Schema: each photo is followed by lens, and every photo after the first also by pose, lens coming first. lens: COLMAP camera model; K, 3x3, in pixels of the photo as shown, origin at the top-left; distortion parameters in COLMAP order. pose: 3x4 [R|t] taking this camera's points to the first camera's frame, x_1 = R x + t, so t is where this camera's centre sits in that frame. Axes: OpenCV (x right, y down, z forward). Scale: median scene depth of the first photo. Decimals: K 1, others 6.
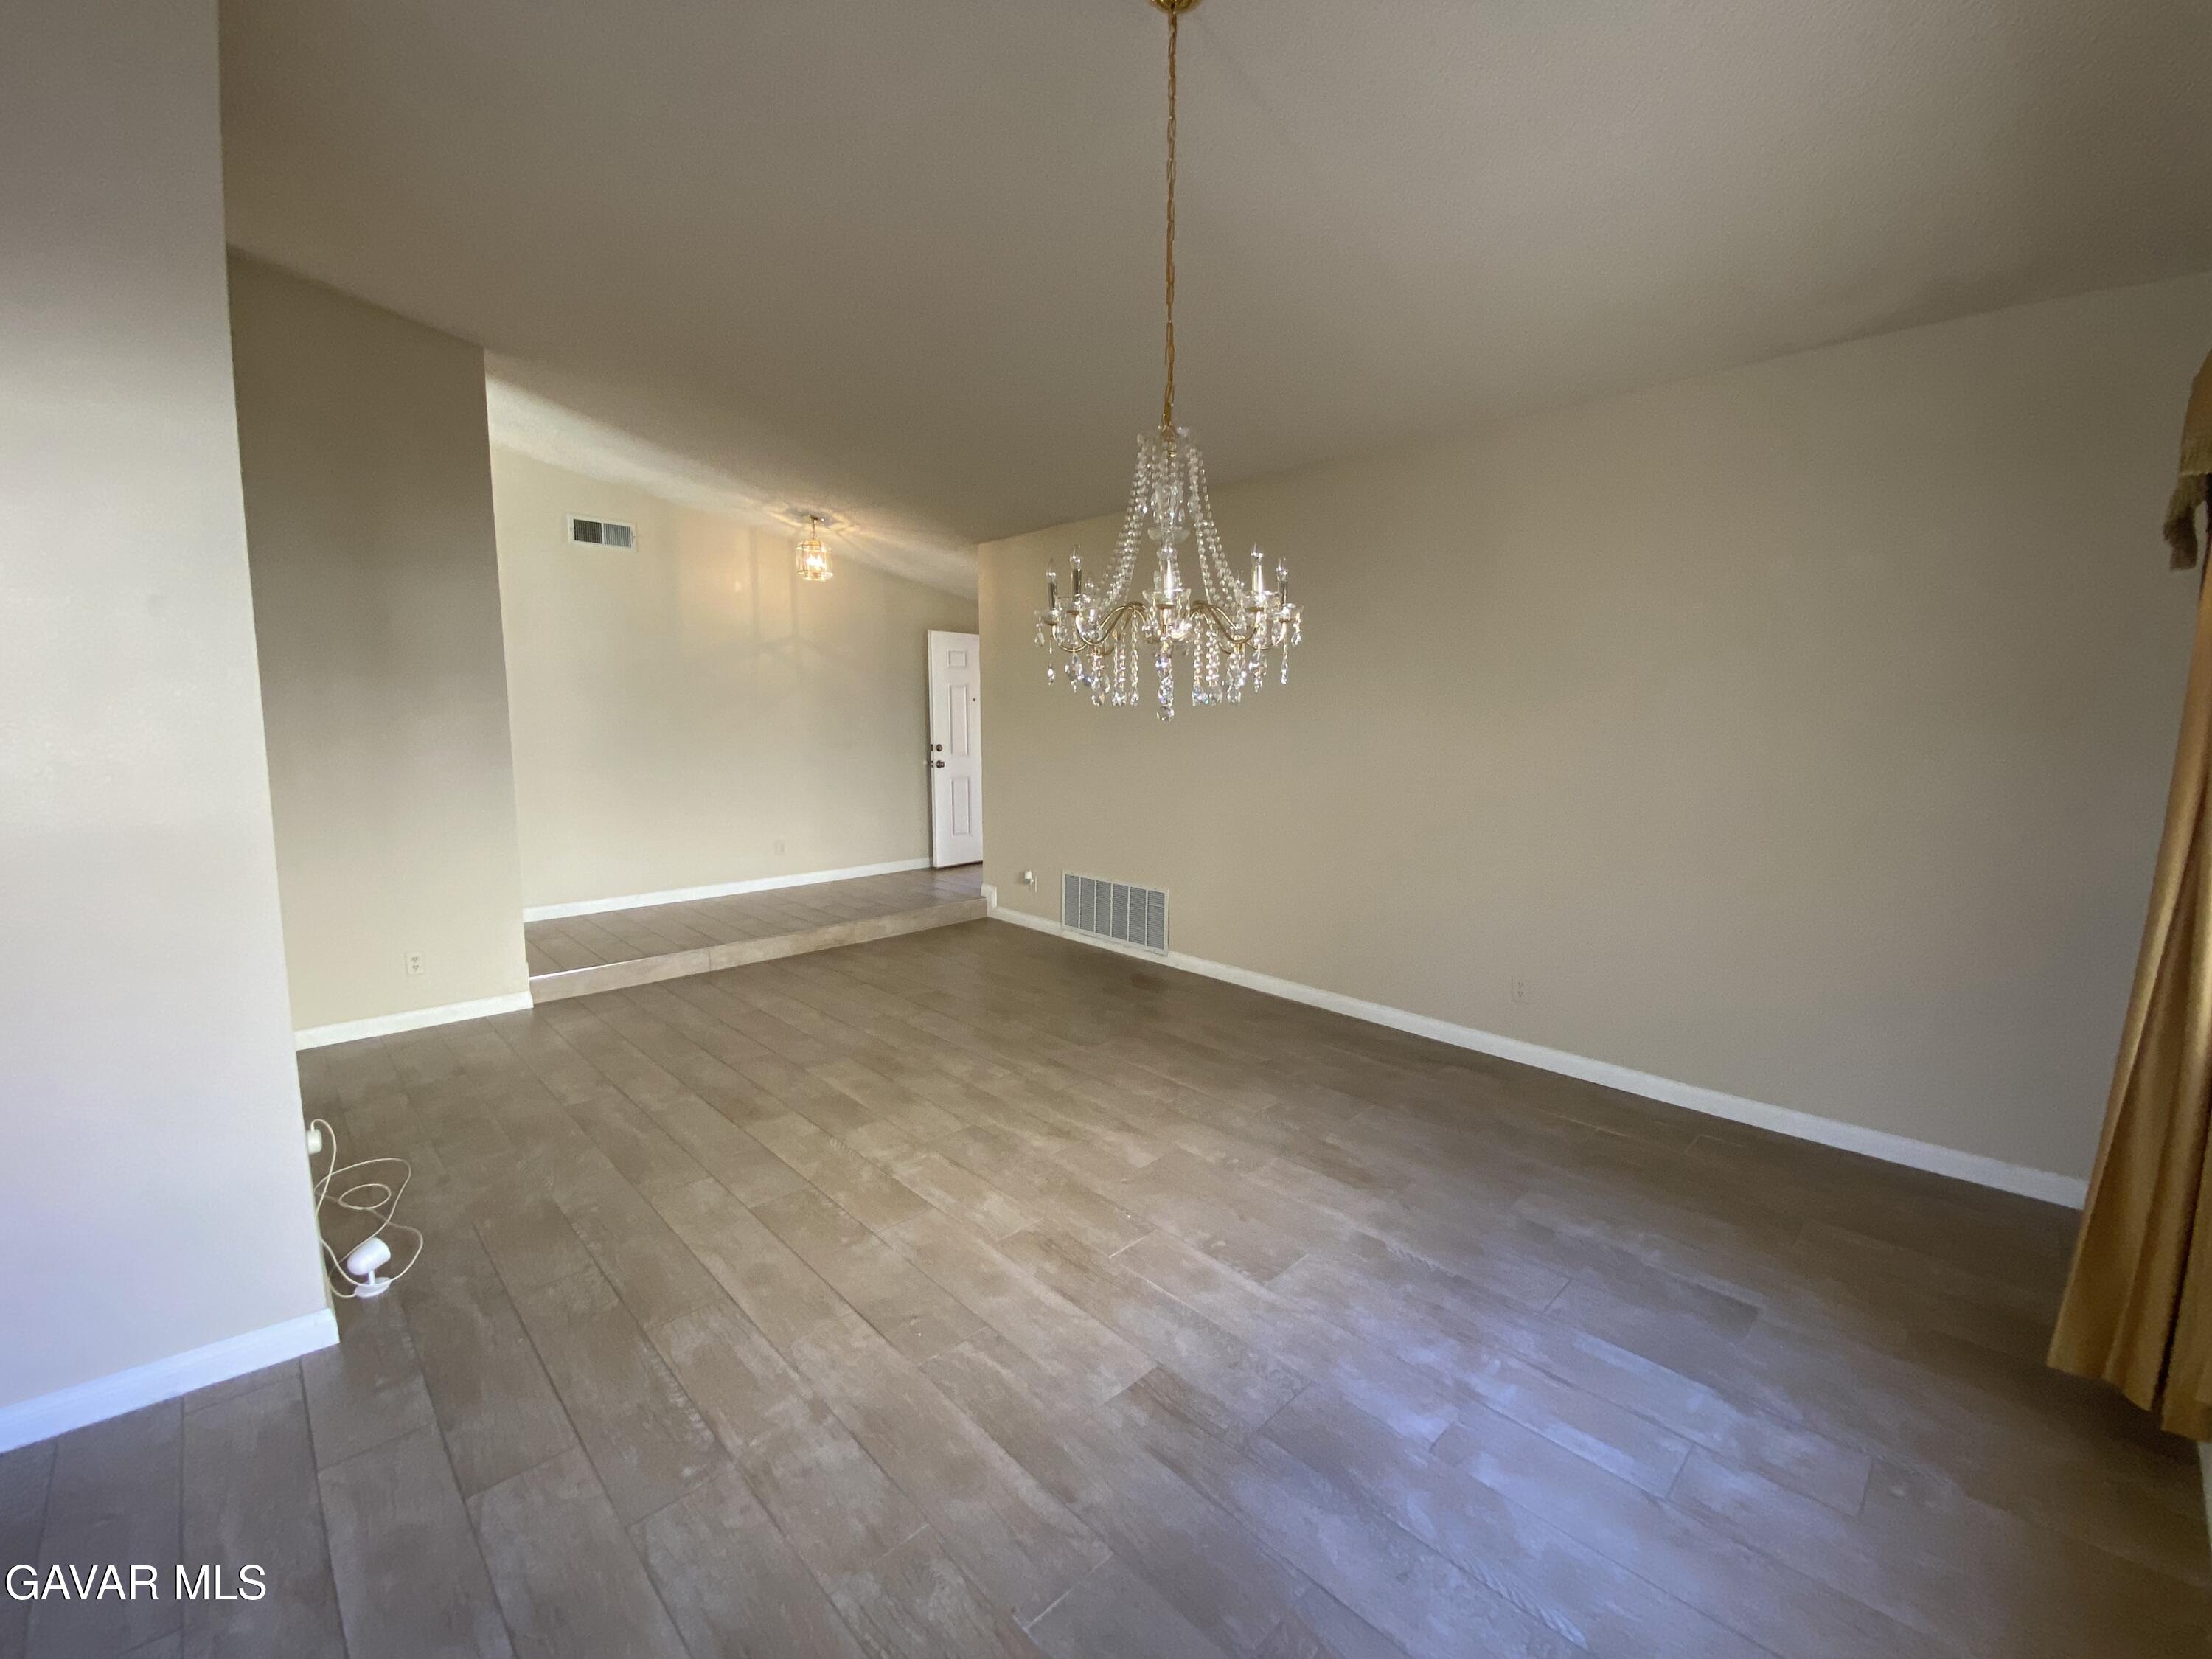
lens RADIAL K [[891.5, 0, 1079.3], [0, 891.5, 820.6], [0, 0, 1]] dist [0.000213, -0.013250]
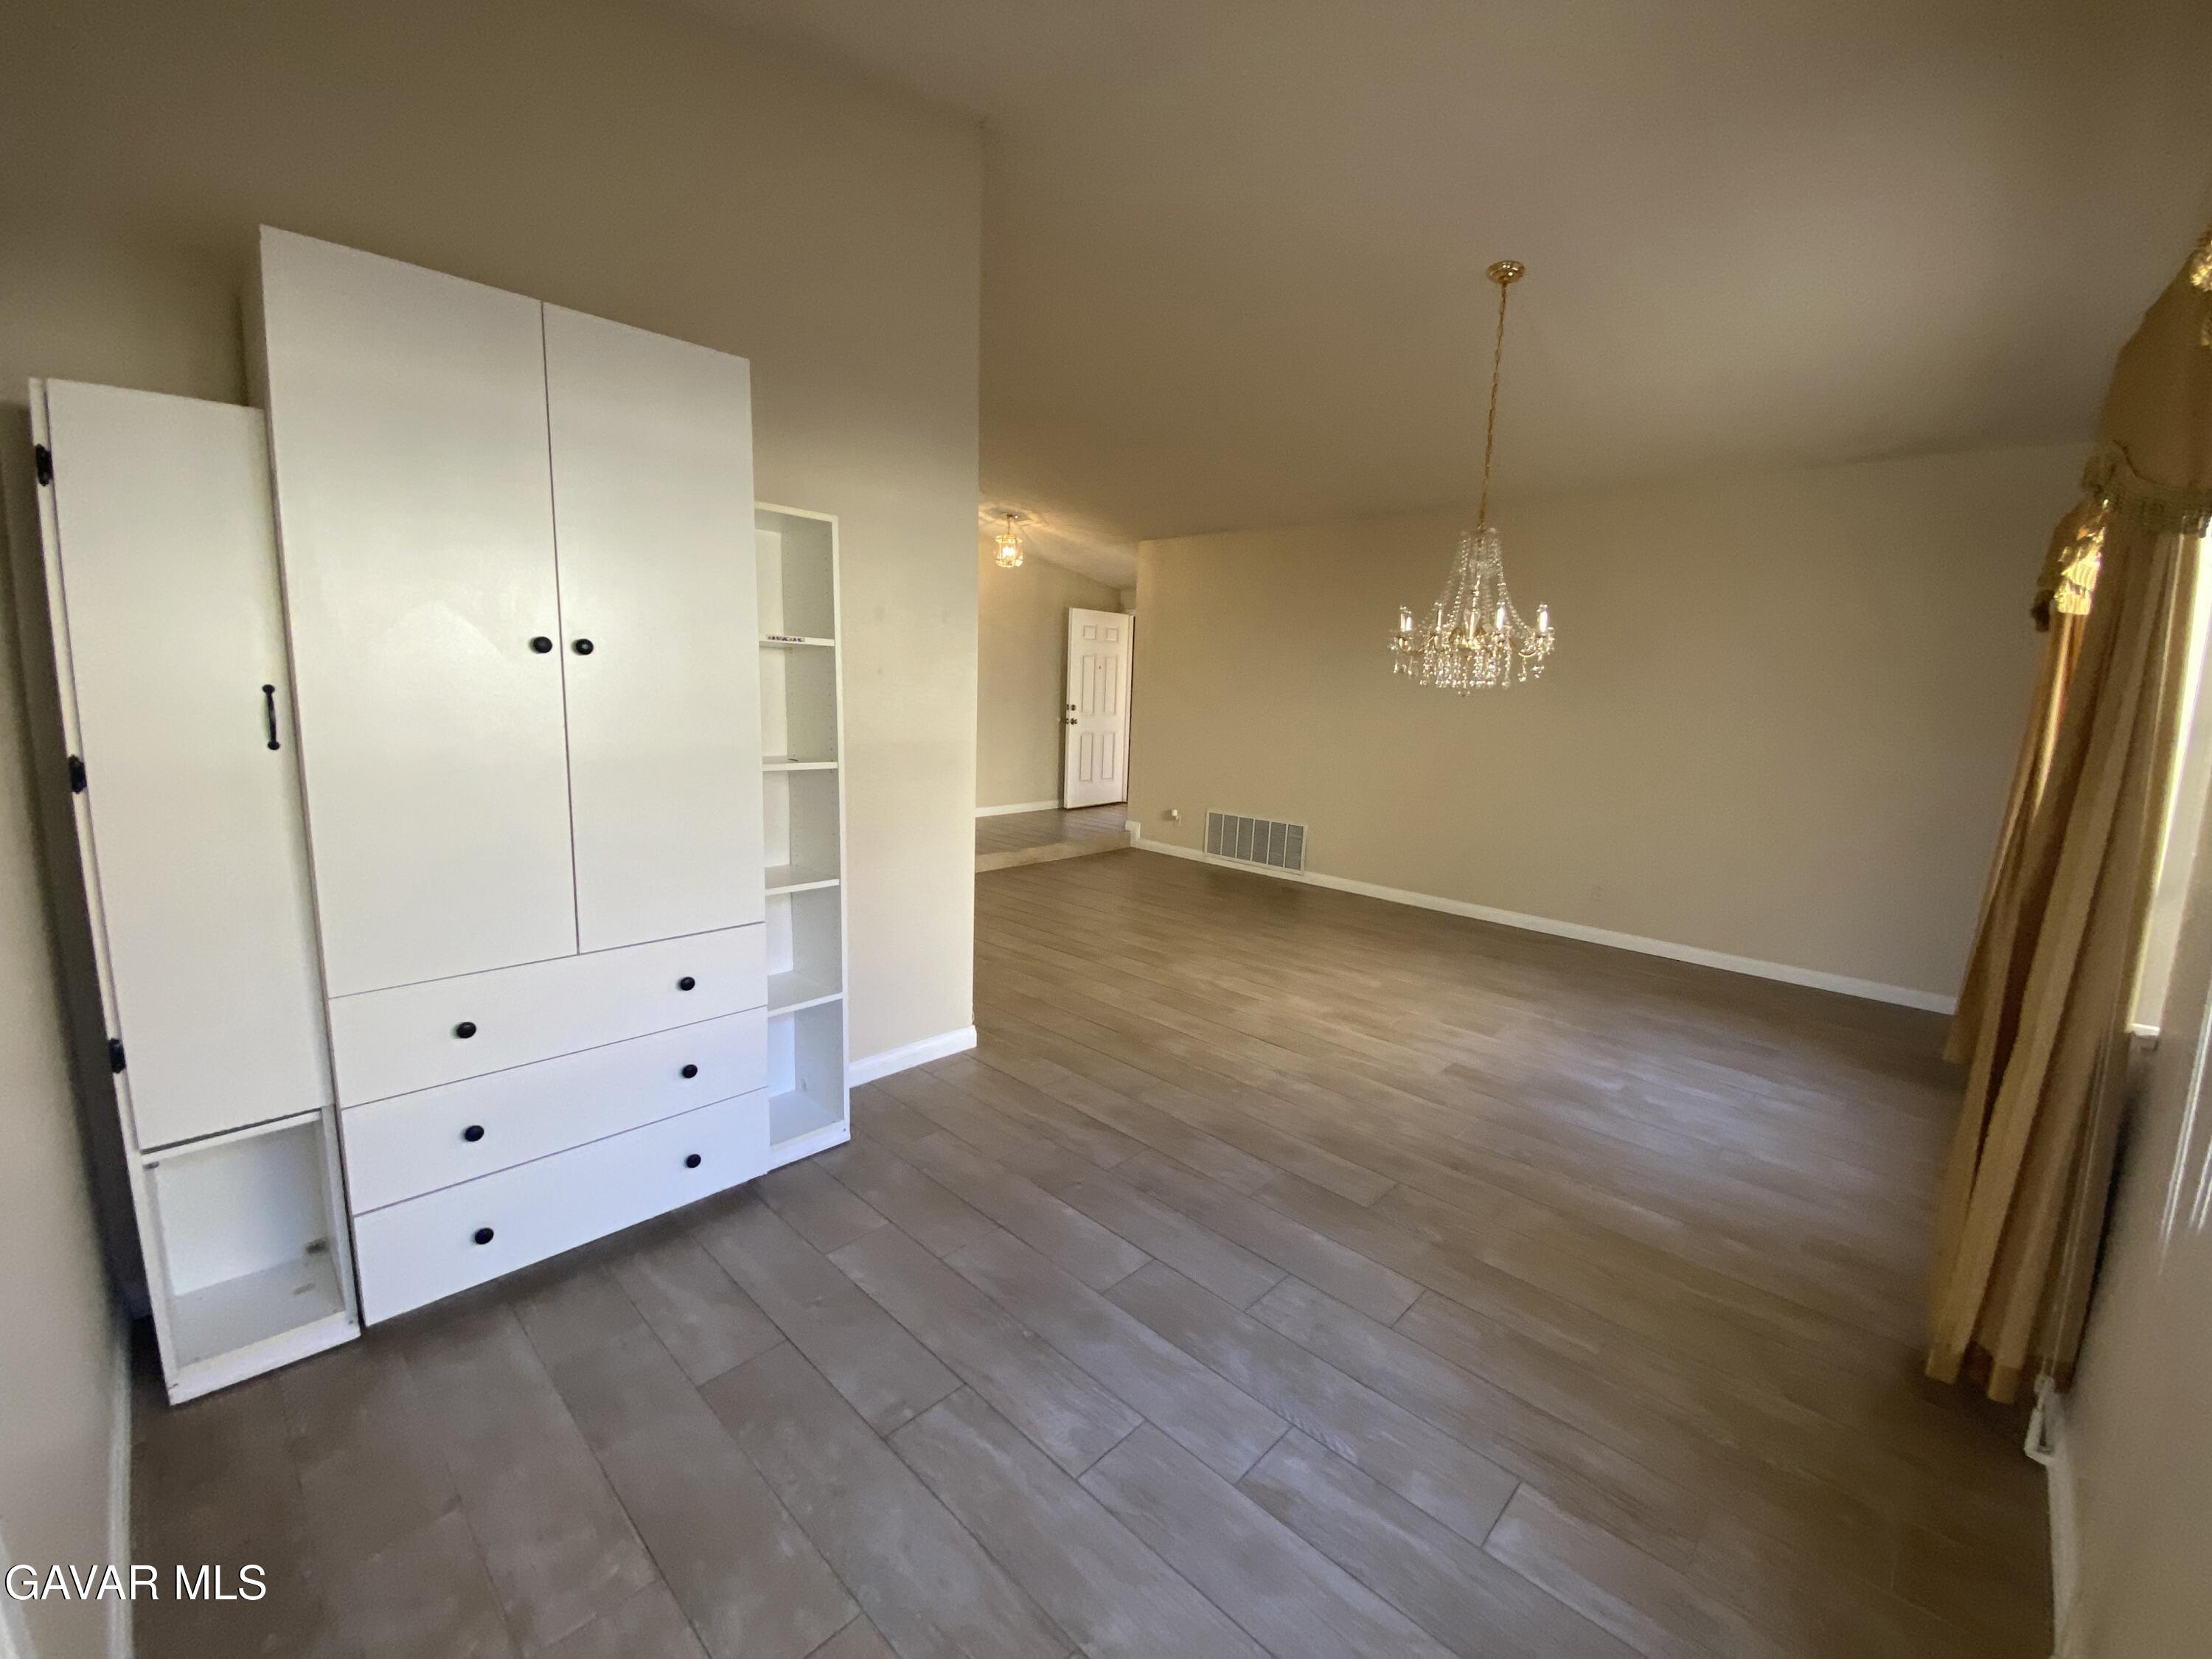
lens RADIAL K [[905.1, 0, 1050.1], [0, 905.1, 821.0], [0, 0, 1]] dist [-0.001148, -0.015614]
pose [[0.999112, 0.031242, 0.028265, -0.408412], [-0.032304, 0.998757, 0.037955, 0.046609], [-0.027044, -0.038834, 0.998880, -0.397373]]
